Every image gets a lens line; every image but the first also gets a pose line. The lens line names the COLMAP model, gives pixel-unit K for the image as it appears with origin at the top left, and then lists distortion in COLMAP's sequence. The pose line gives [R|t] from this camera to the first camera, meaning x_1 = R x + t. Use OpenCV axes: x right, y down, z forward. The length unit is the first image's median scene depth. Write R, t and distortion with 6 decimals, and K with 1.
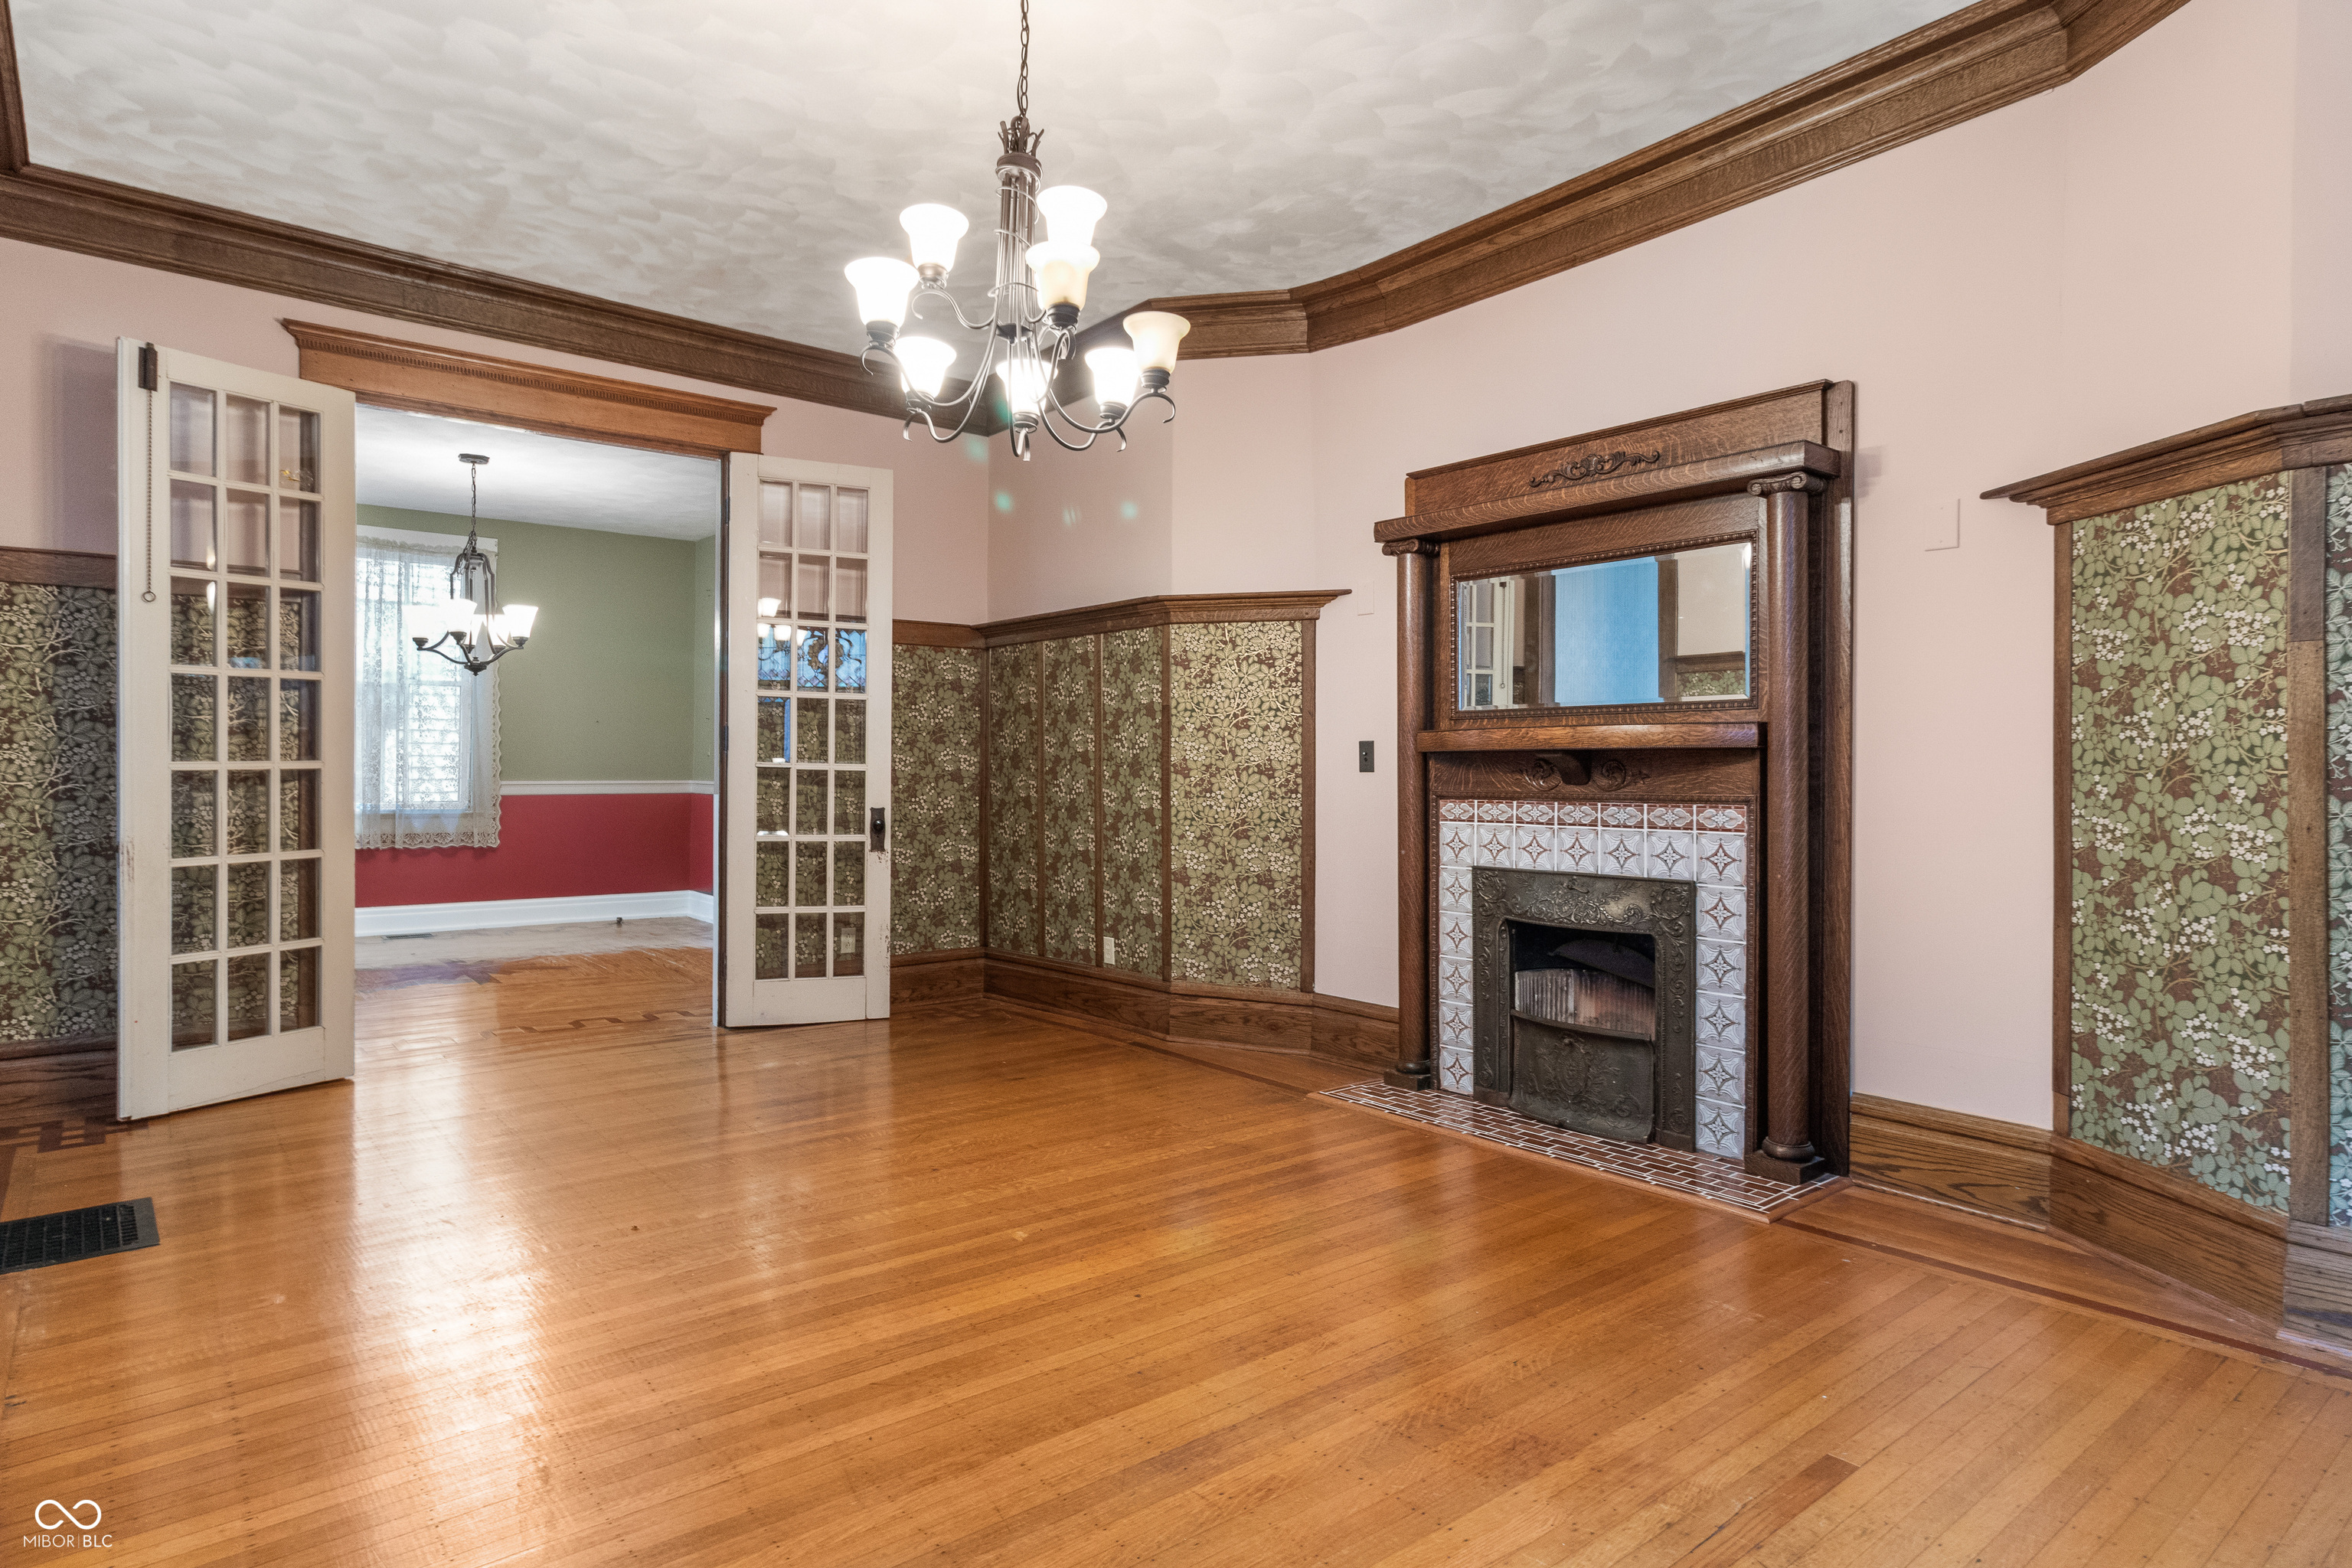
lens RADIAL K [[1379.9, 0, 1218.1], [0, 1379.9, 758.0], [0, 0, 1]] dist [0.015839, -0.001818]
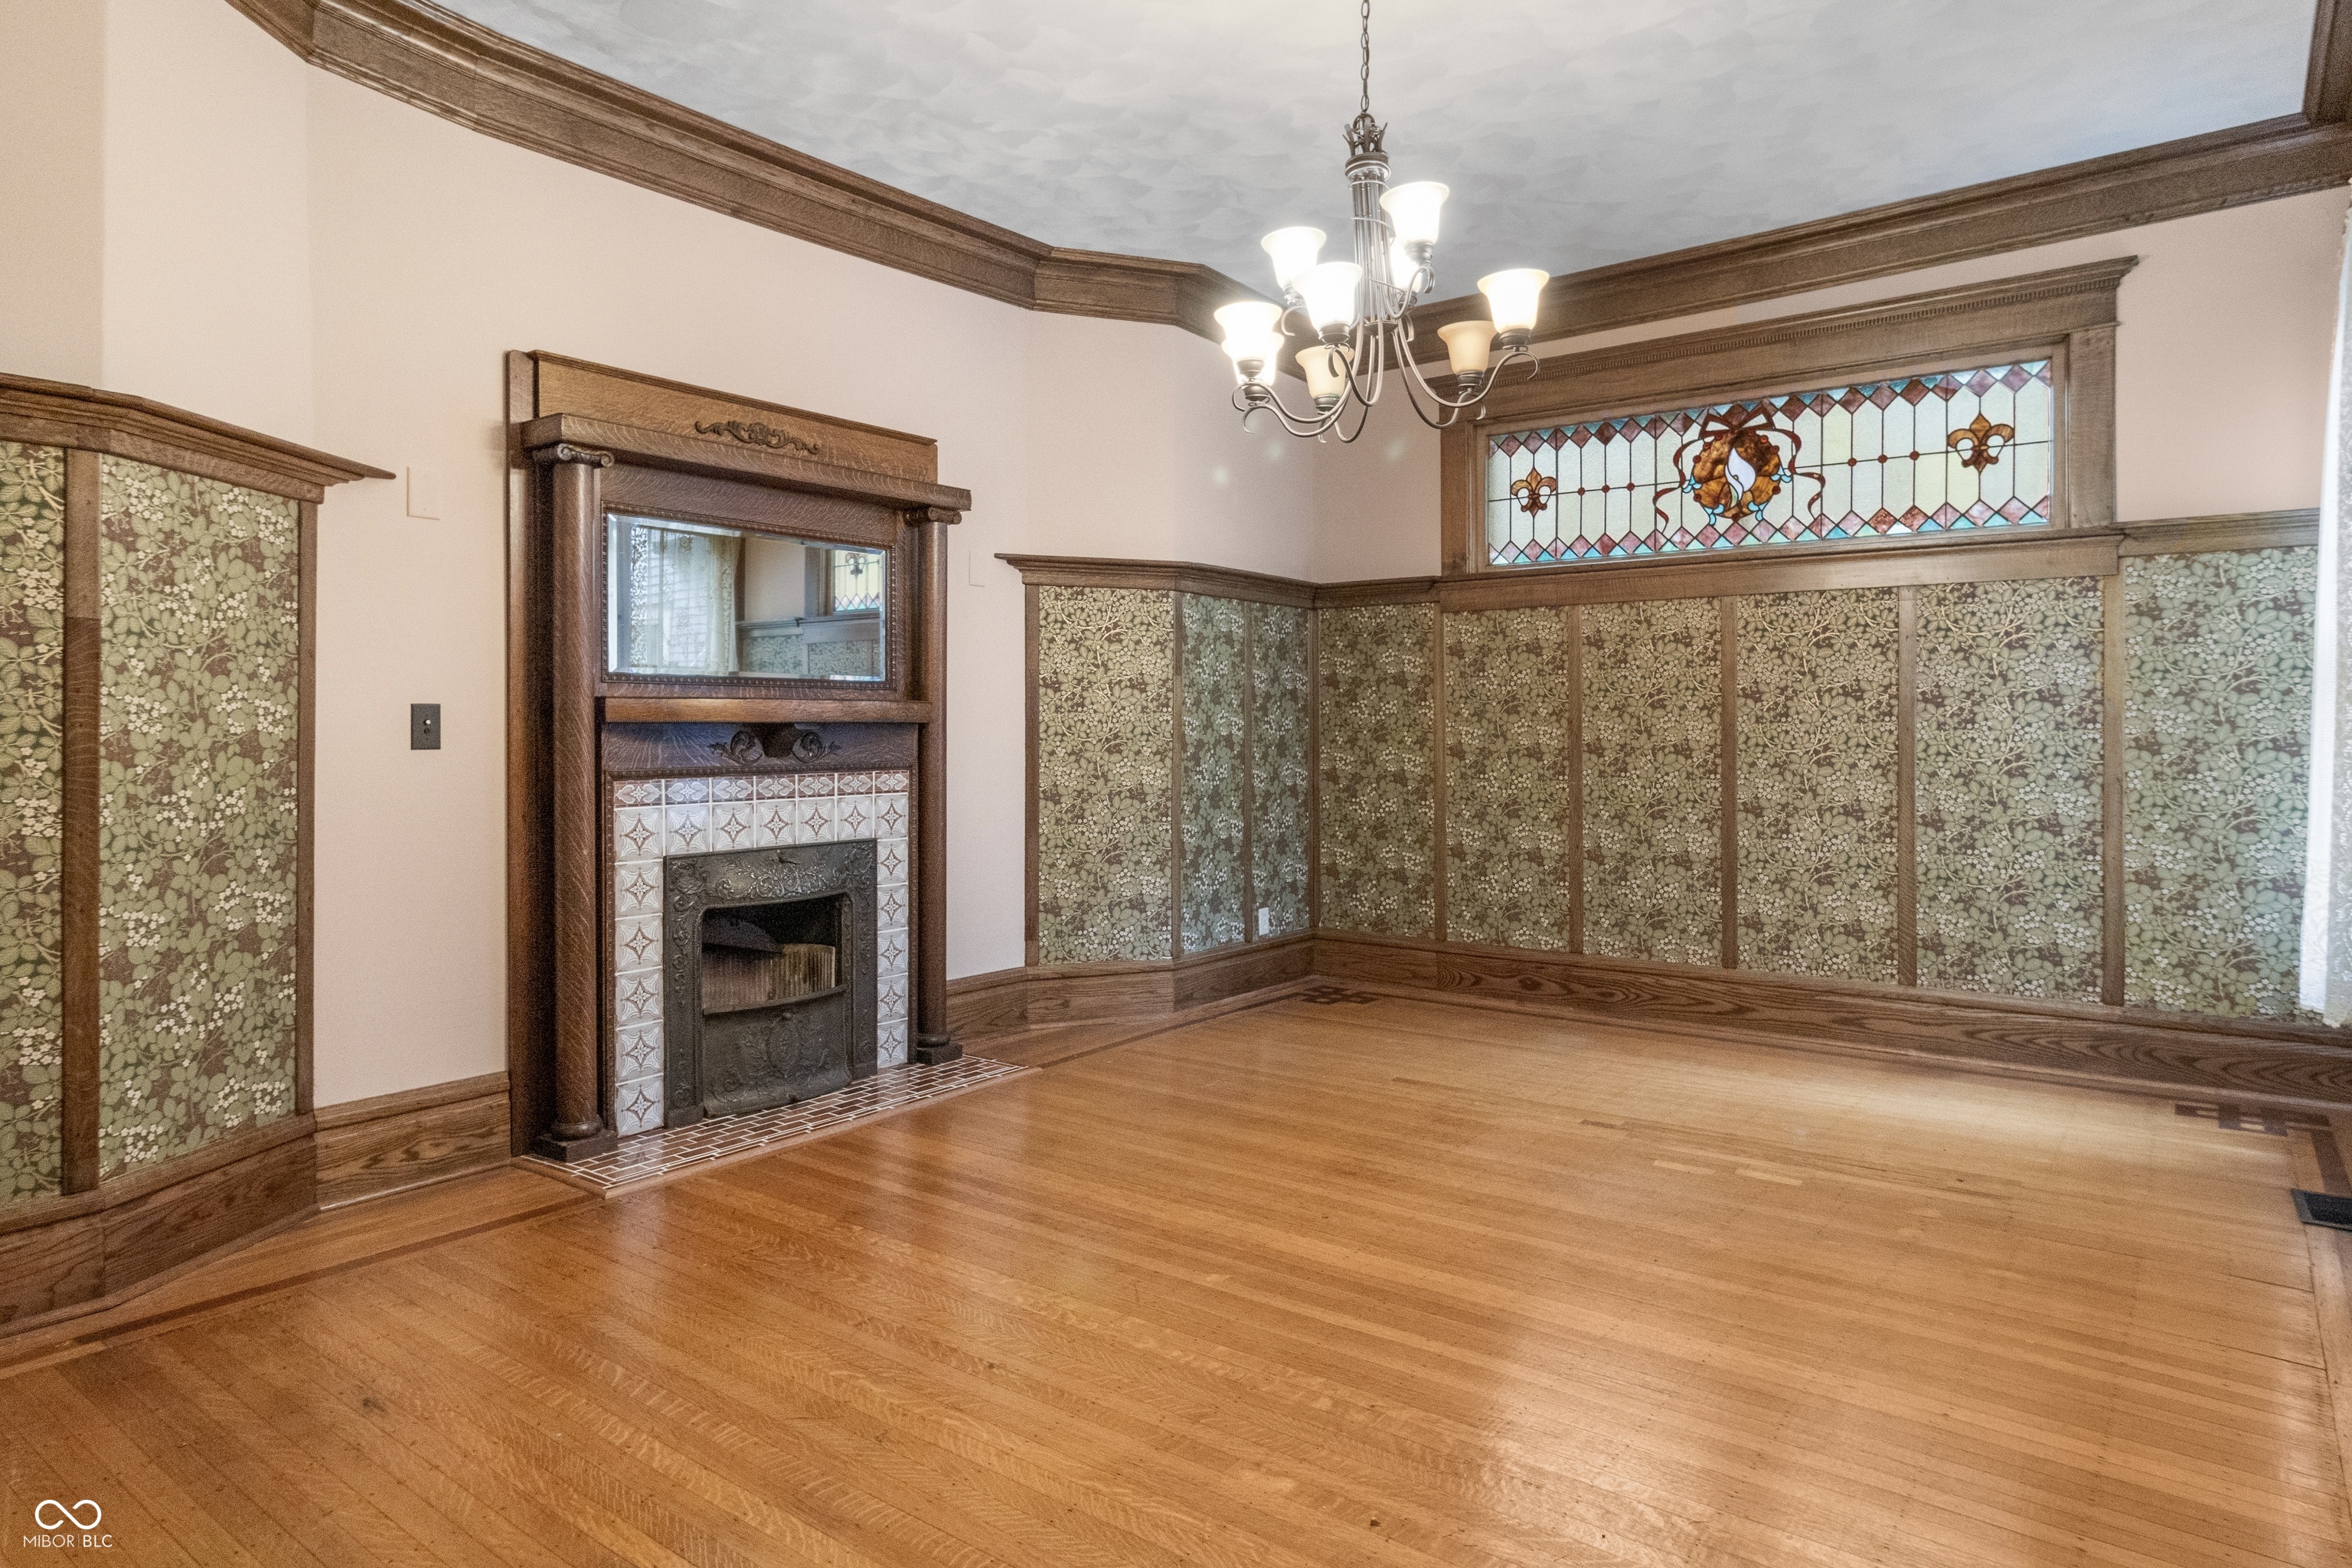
lens RADIAL K [[1379.9, 0, 1157.5], [0, 1379.9, 731.7], [0, 0, 1]] dist [0.015839, -0.001818]
pose [[-0.231921, -0.000996, 0.972734, -0.757766], [-0.004626, 0.999989, -0.000079, -0.000197], [-0.972724, -0.004518, -0.231923, 0.952672]]
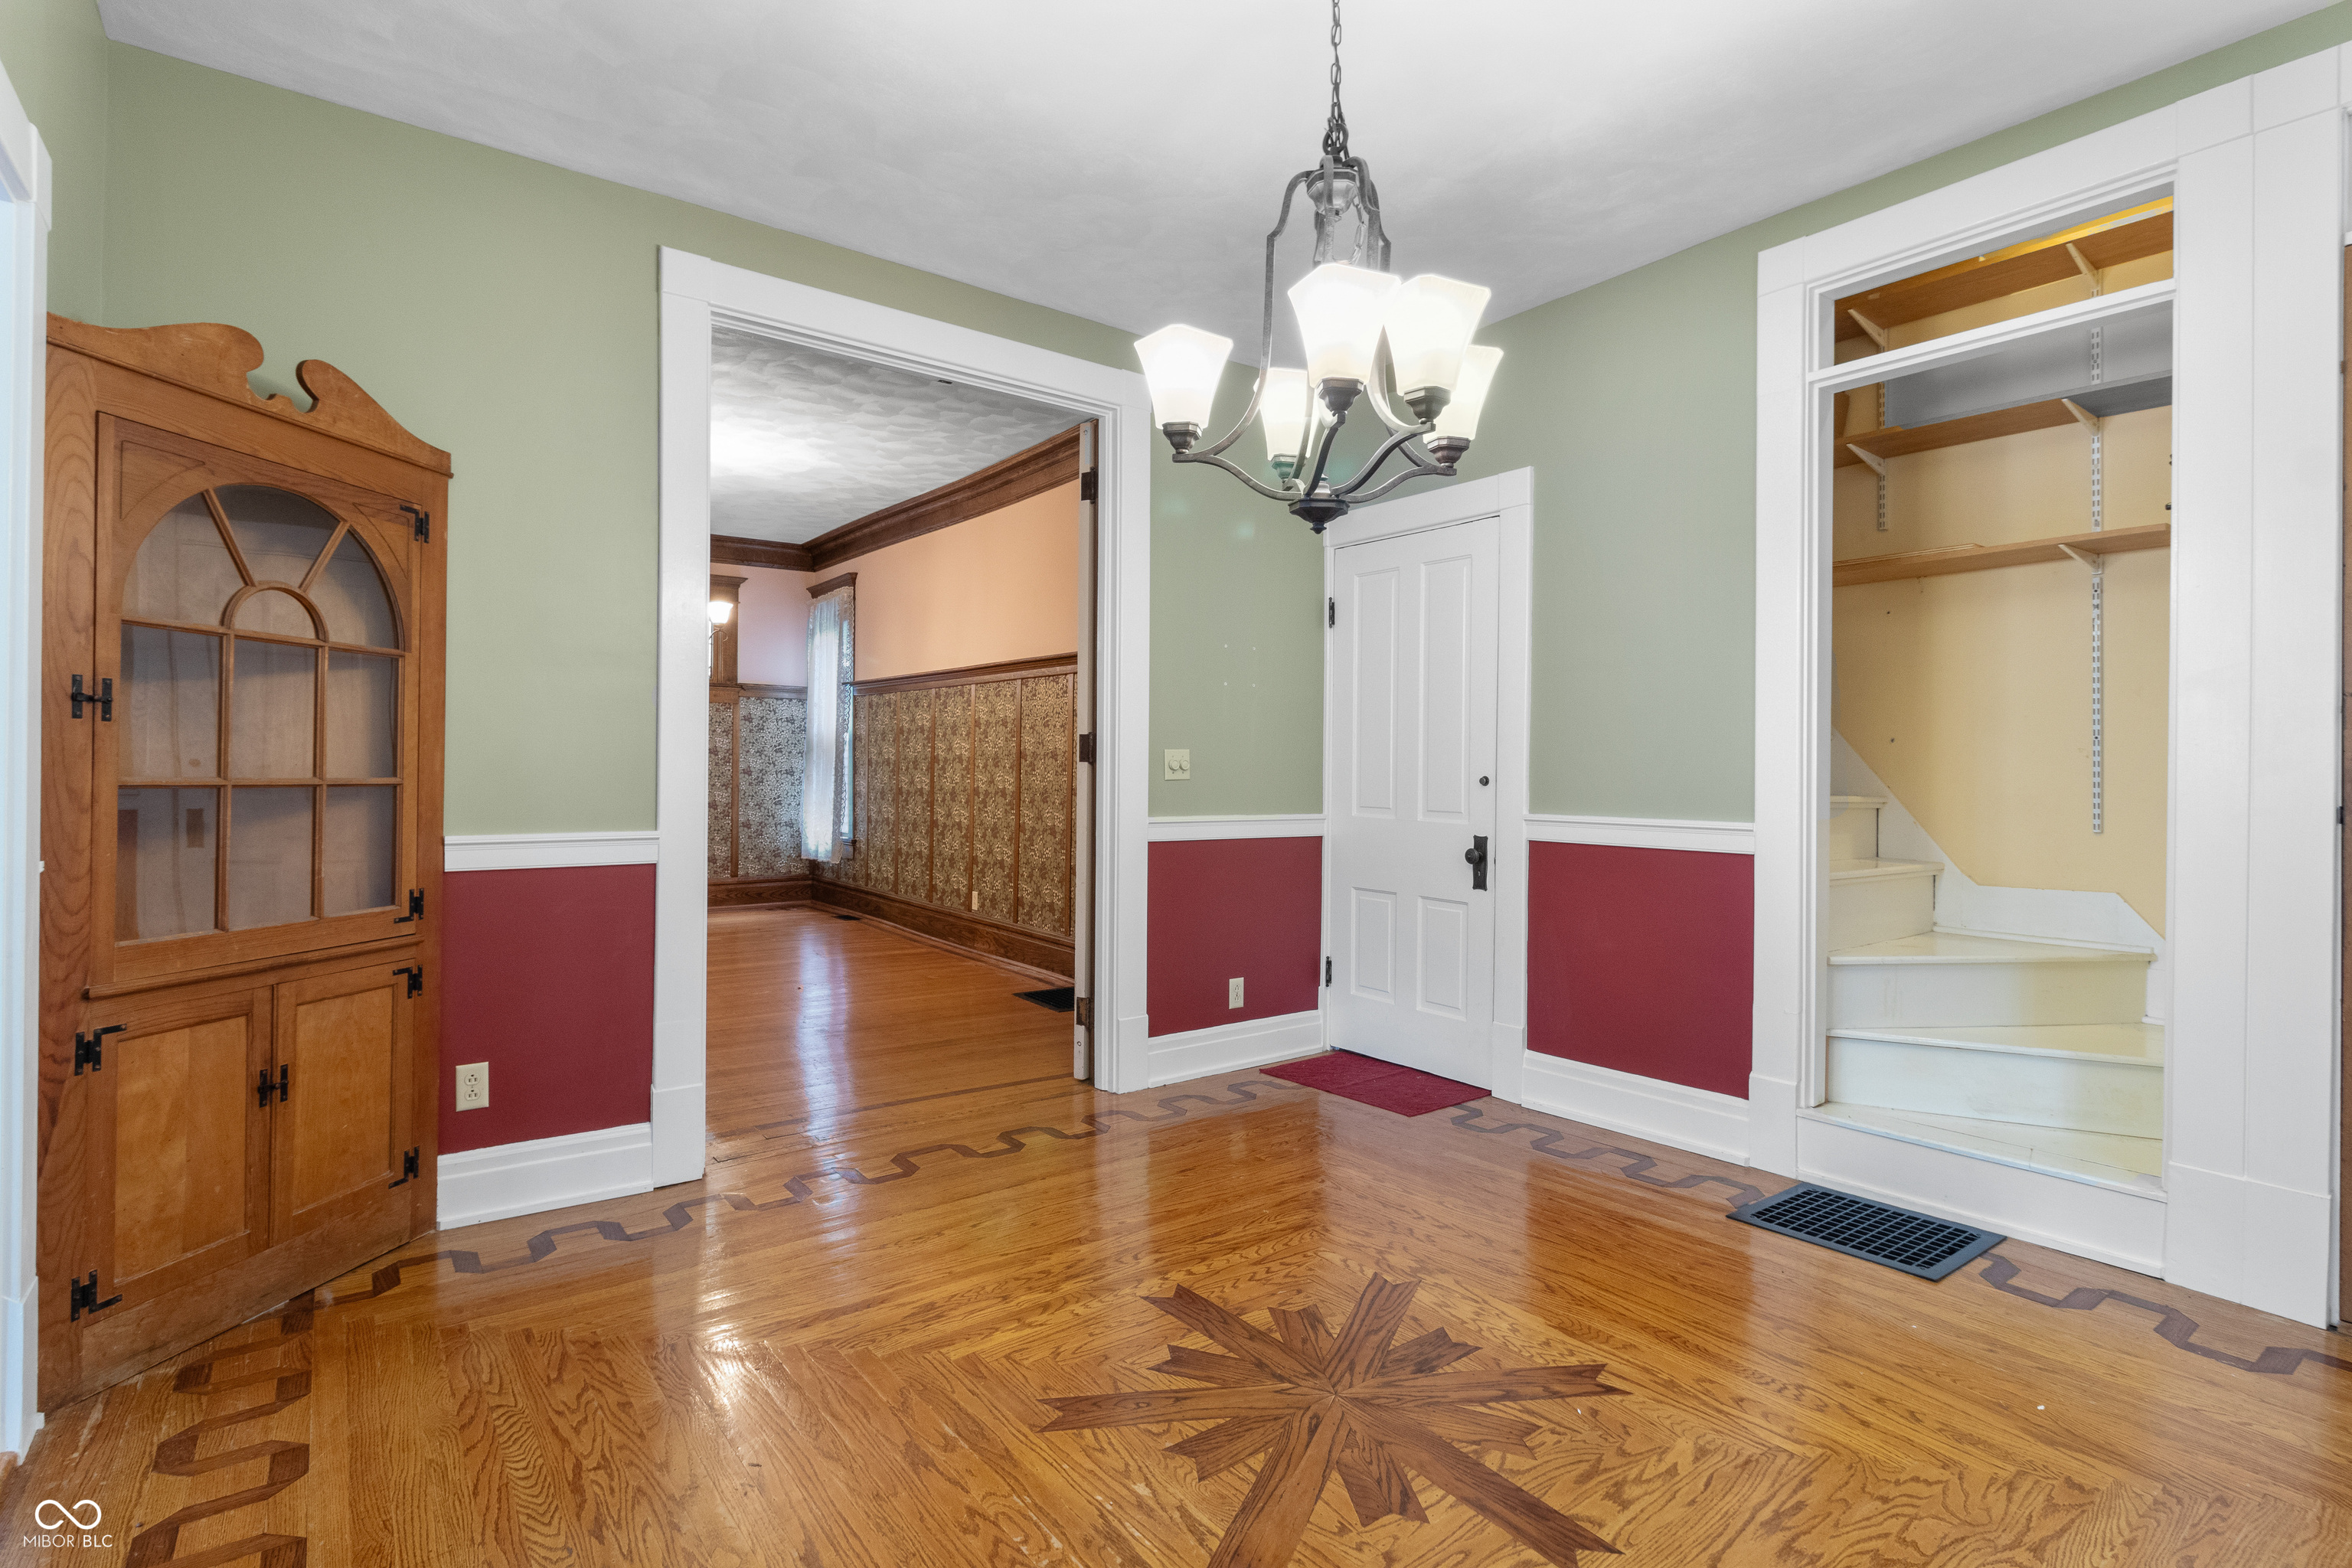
lens RADIAL K [[1132.8, 0, 1154.8], [0, 1132.8, 771.8], [0, 0, 1]] dist [-0.004998, 0.000252]
pose [[-0.997331, -0.008559, 0.072506, -0.841251], [-0.008777, 0.999958, -0.002697, 0.004917], [-0.072479, -0.003326, -0.997364, 2.069840]]
